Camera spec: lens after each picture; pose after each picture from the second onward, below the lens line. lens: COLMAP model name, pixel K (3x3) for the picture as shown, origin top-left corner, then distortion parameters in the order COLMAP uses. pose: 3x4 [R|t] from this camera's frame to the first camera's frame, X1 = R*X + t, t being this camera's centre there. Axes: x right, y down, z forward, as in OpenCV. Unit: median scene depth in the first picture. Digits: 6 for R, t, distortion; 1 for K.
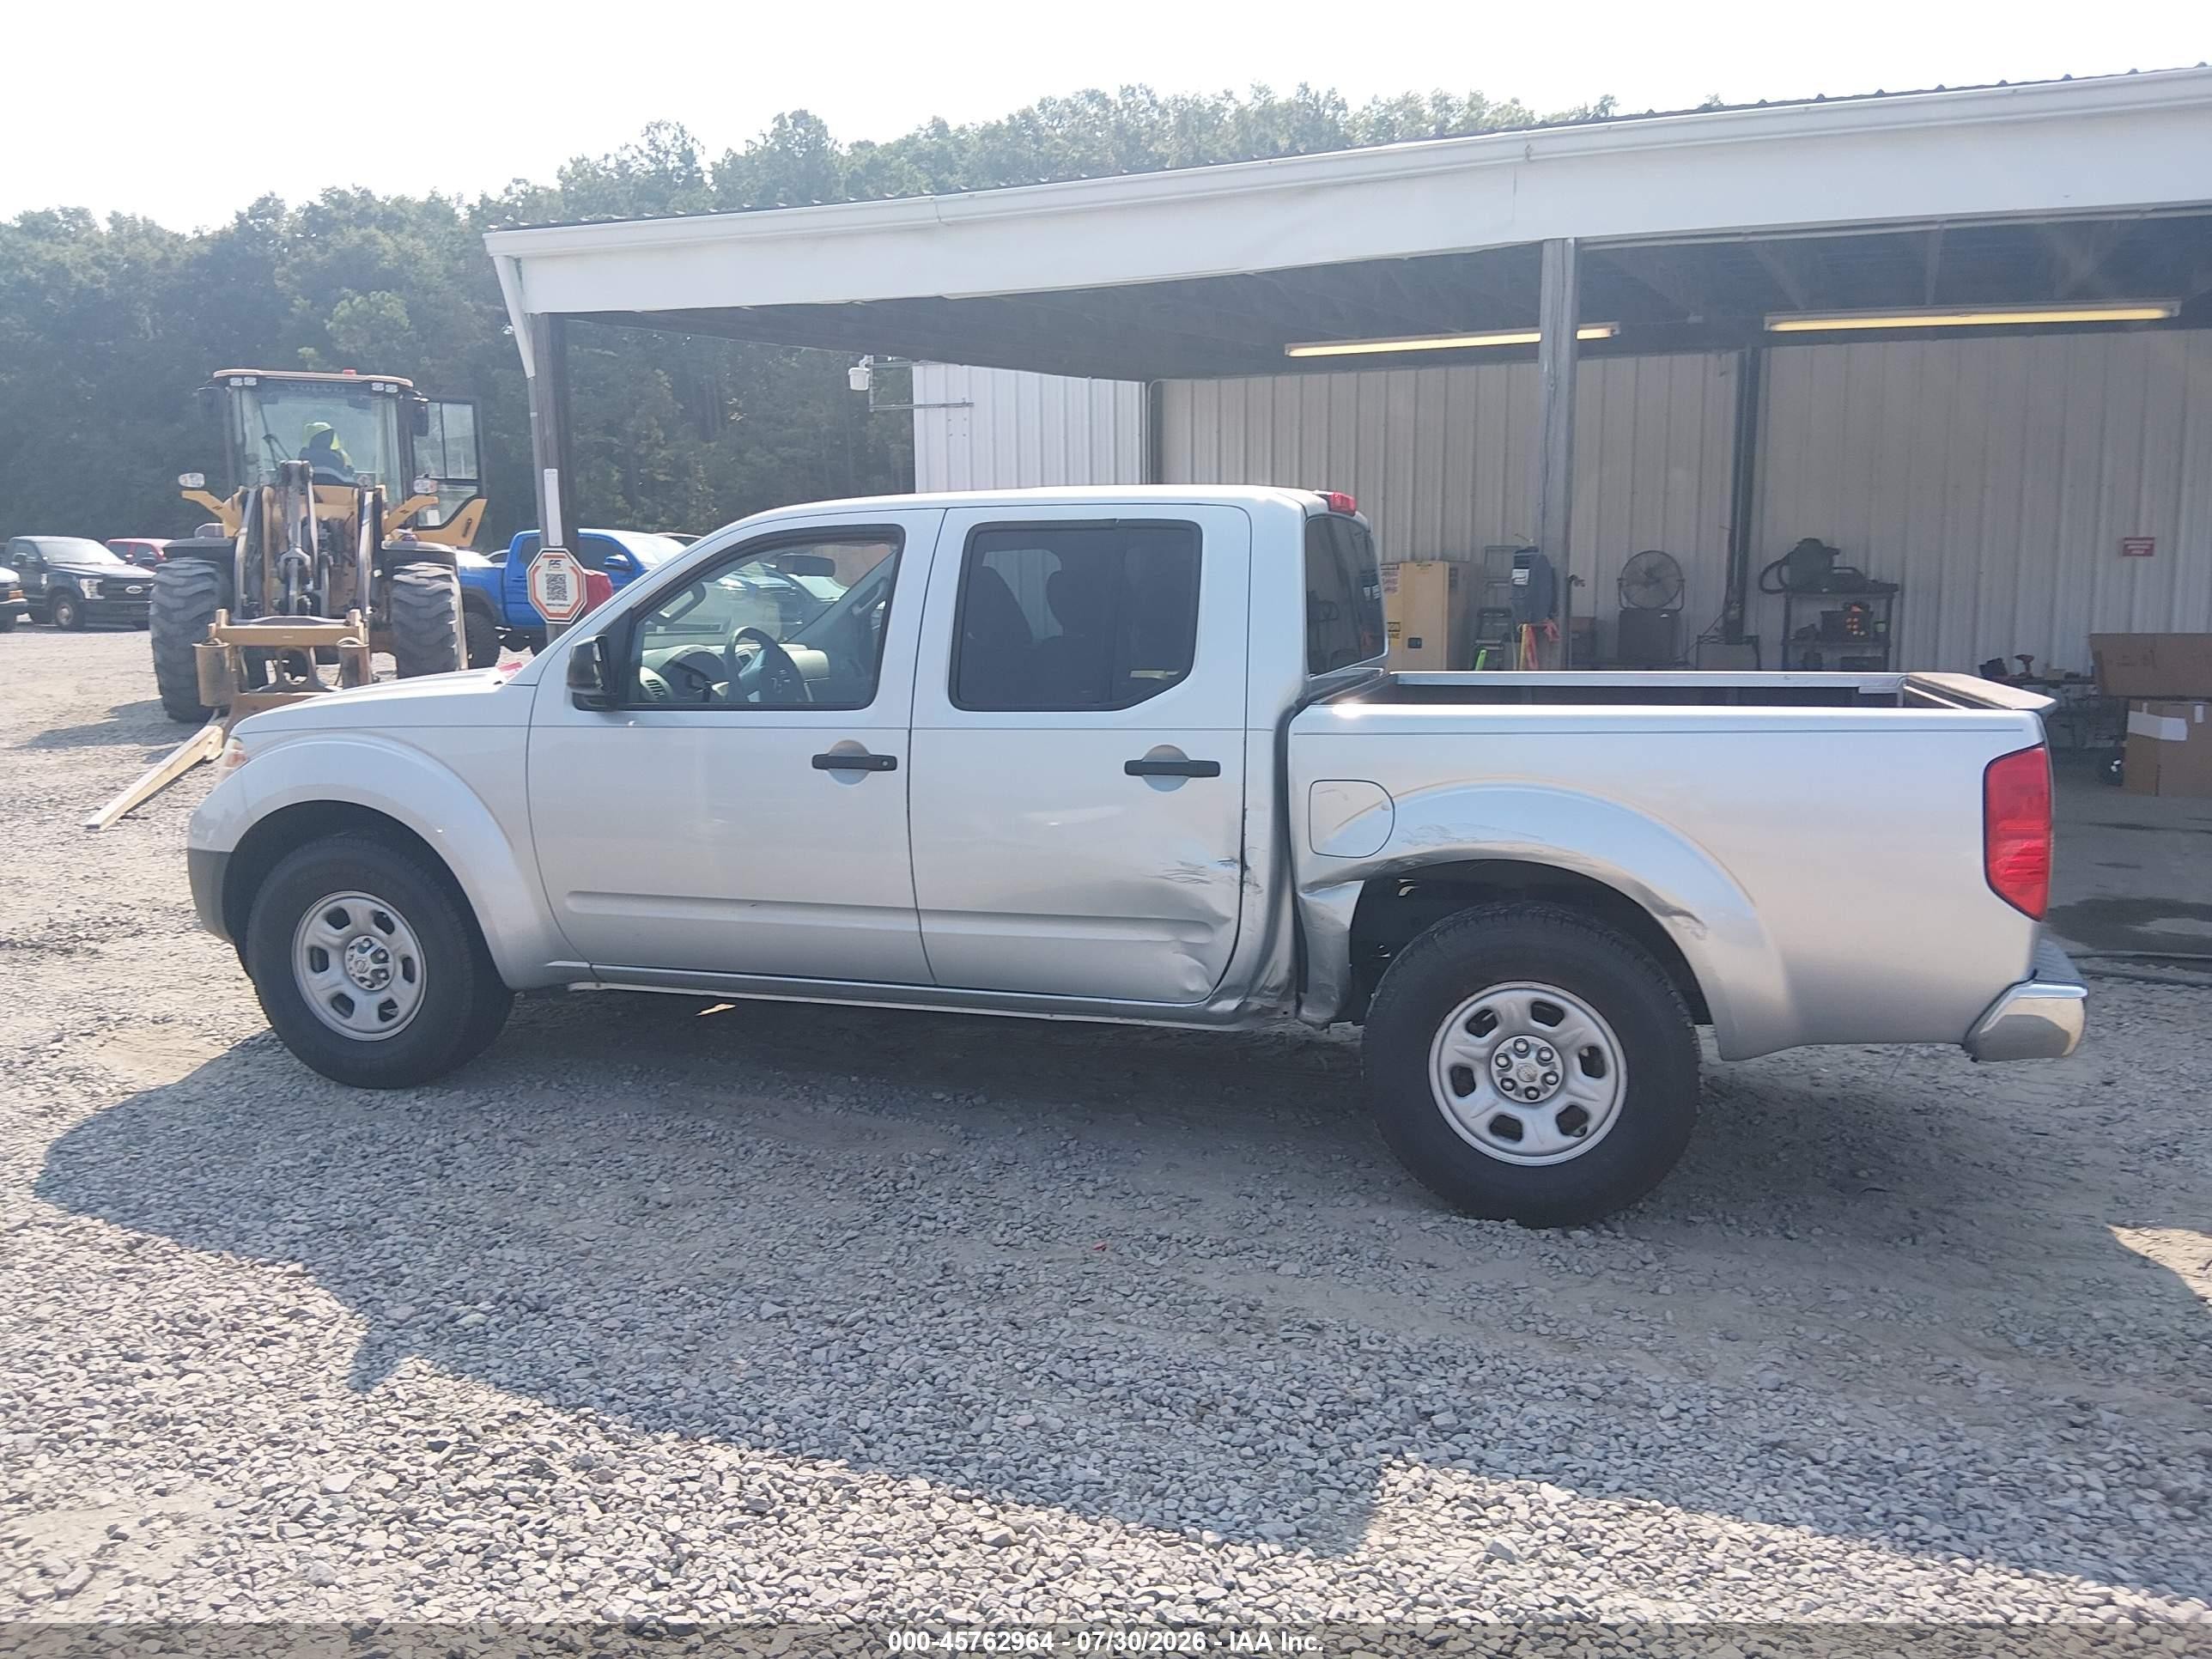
lens RADIAL K [[1674.1, 0, 1106.0], [0, 1674.1, 829.5], [0, 0, 1]] dist [0.131534, -0.248608]
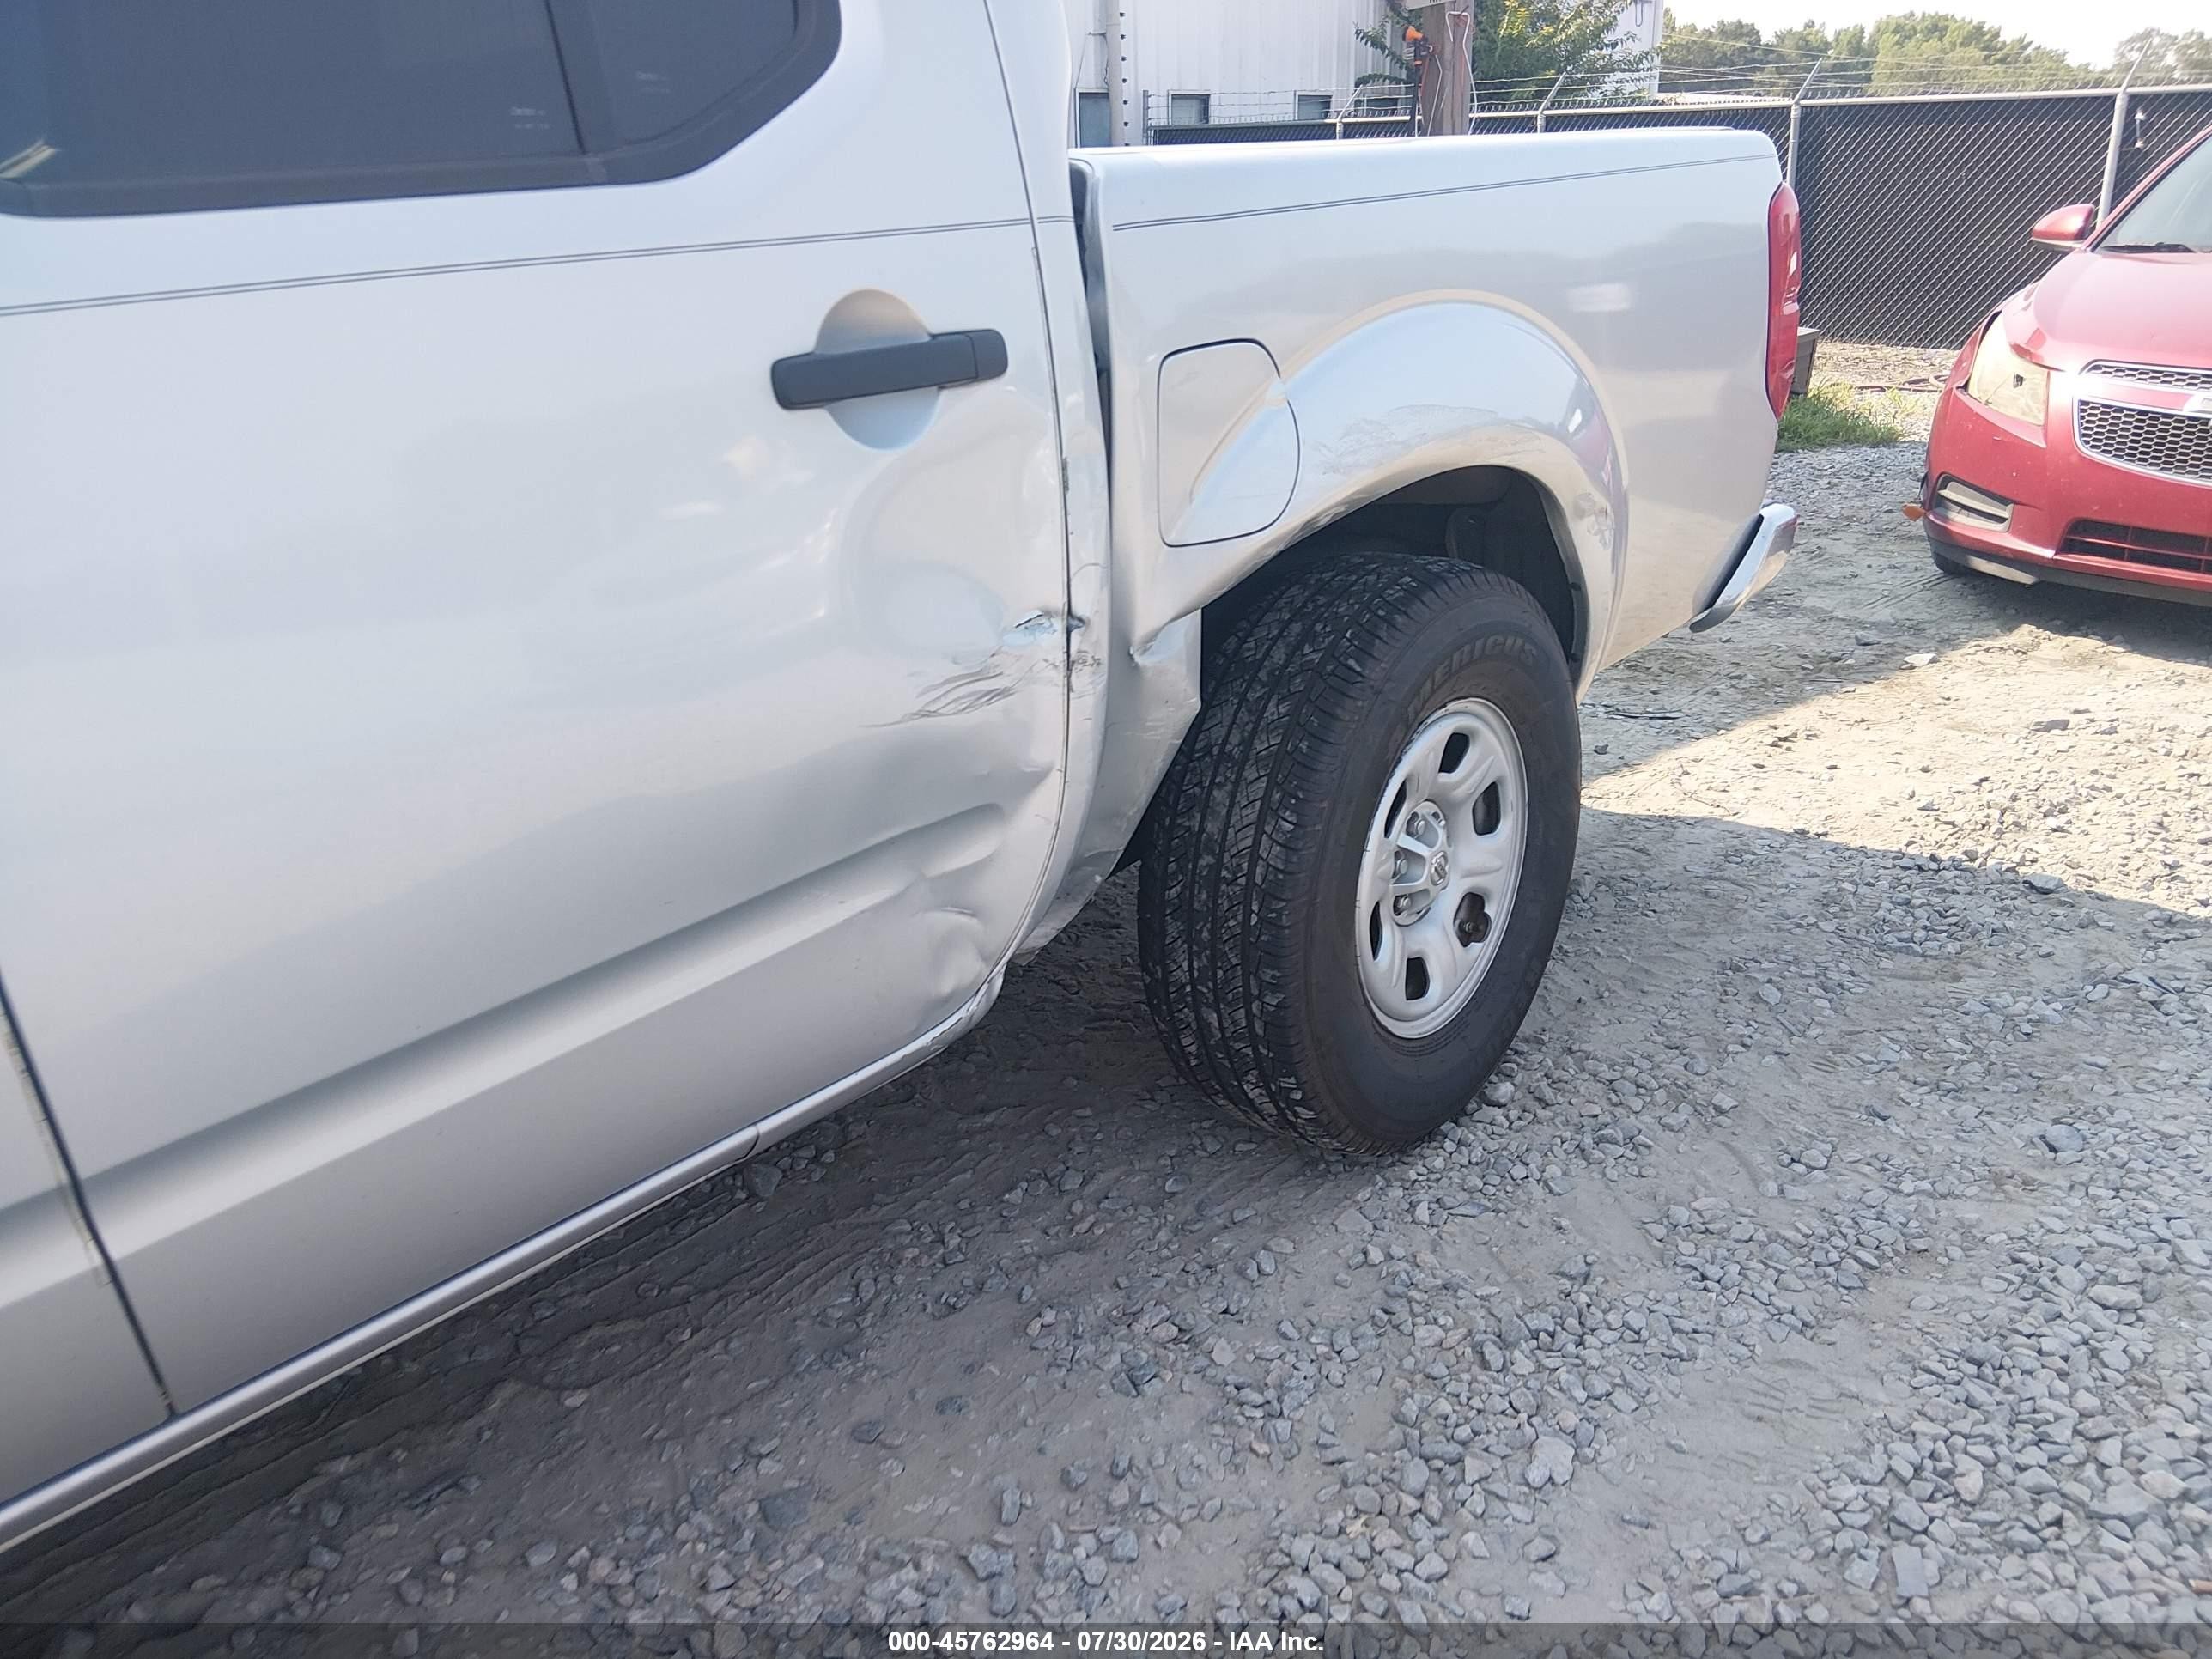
lens RADIAL K [[1680.0, 0, 1106.0], [0, 1680.0, 829.5], [0, 0, 1]] dist [0.116049, -0.196164]
pose [[0.437518, -0.334671, 0.834610, -0.216182], [0.173818, 0.942130, 0.286667, -0.035753], [-0.882250, 0.019648, 0.470371, 0.747043]]
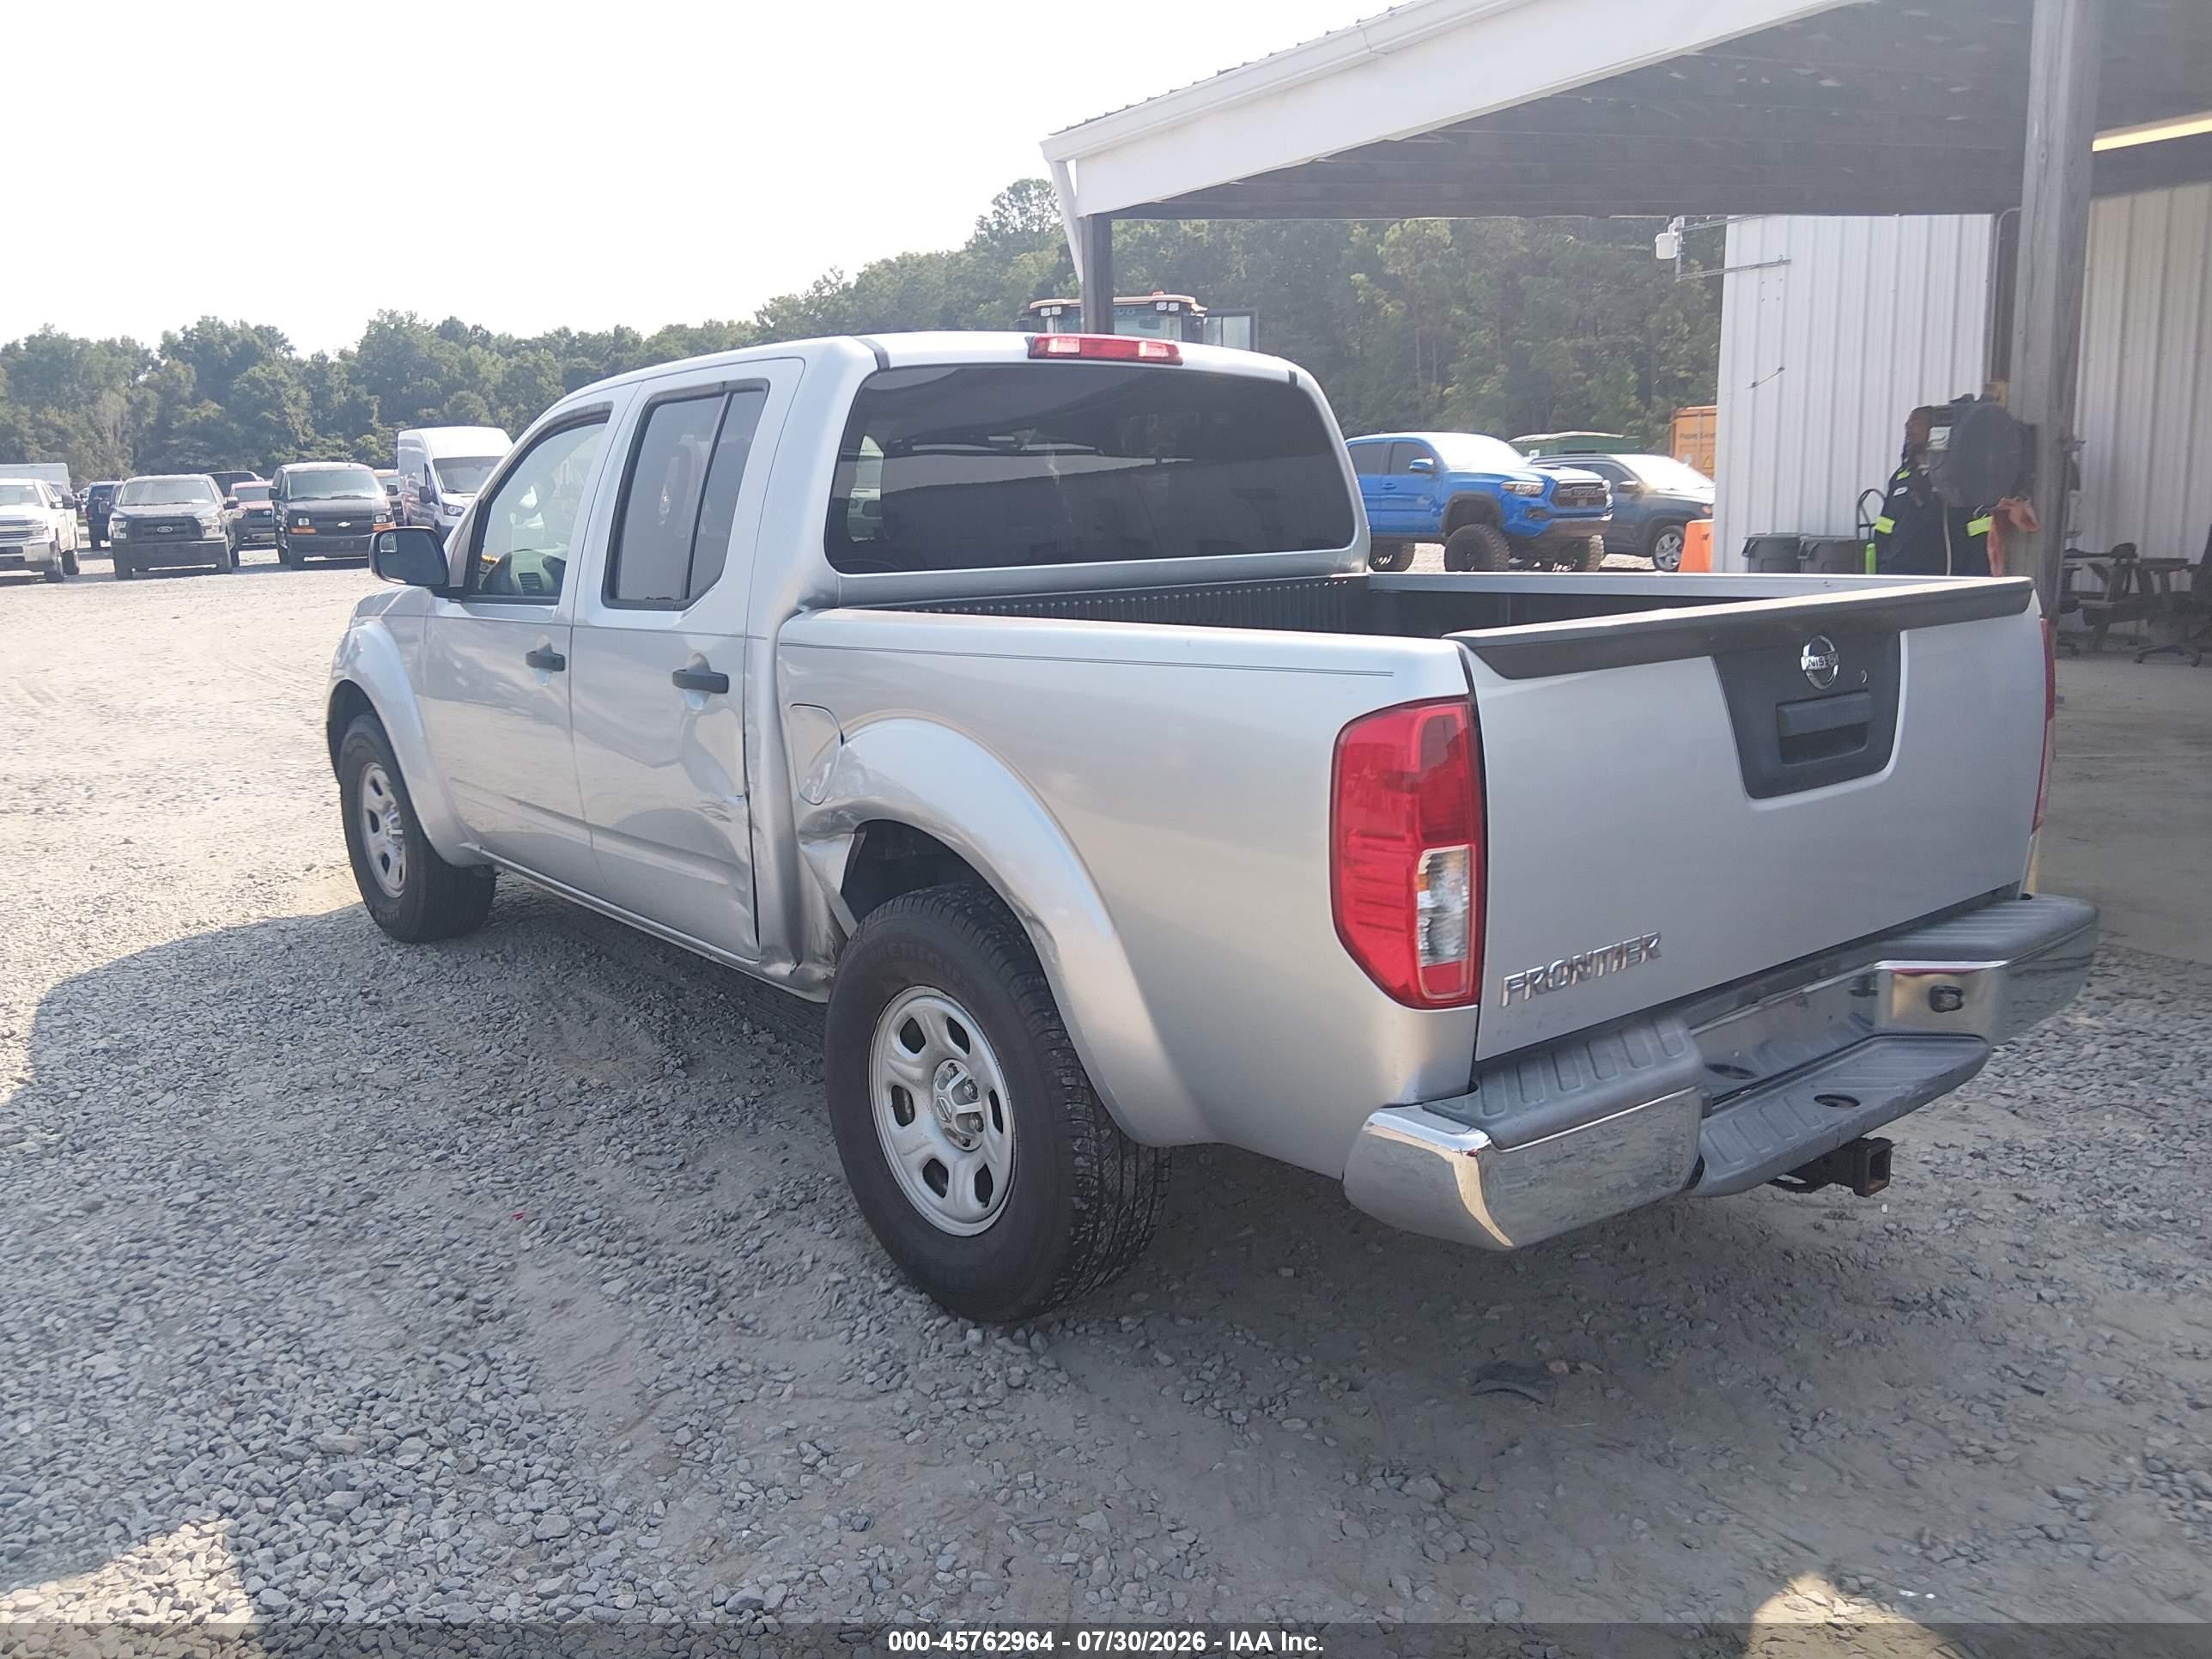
lens RADIAL K [[1680.0, 0, 1106.0], [0, 1680.0, 829.5], [0, 0, 1]] dist [0.116049, -0.196164]
pose [[0.822168, 0.091045, -0.561917, 0.636414], [-0.061209, 0.995543, 0.071746, -0.032585], [0.565945, -0.024593, 0.824076, 0.379536]]
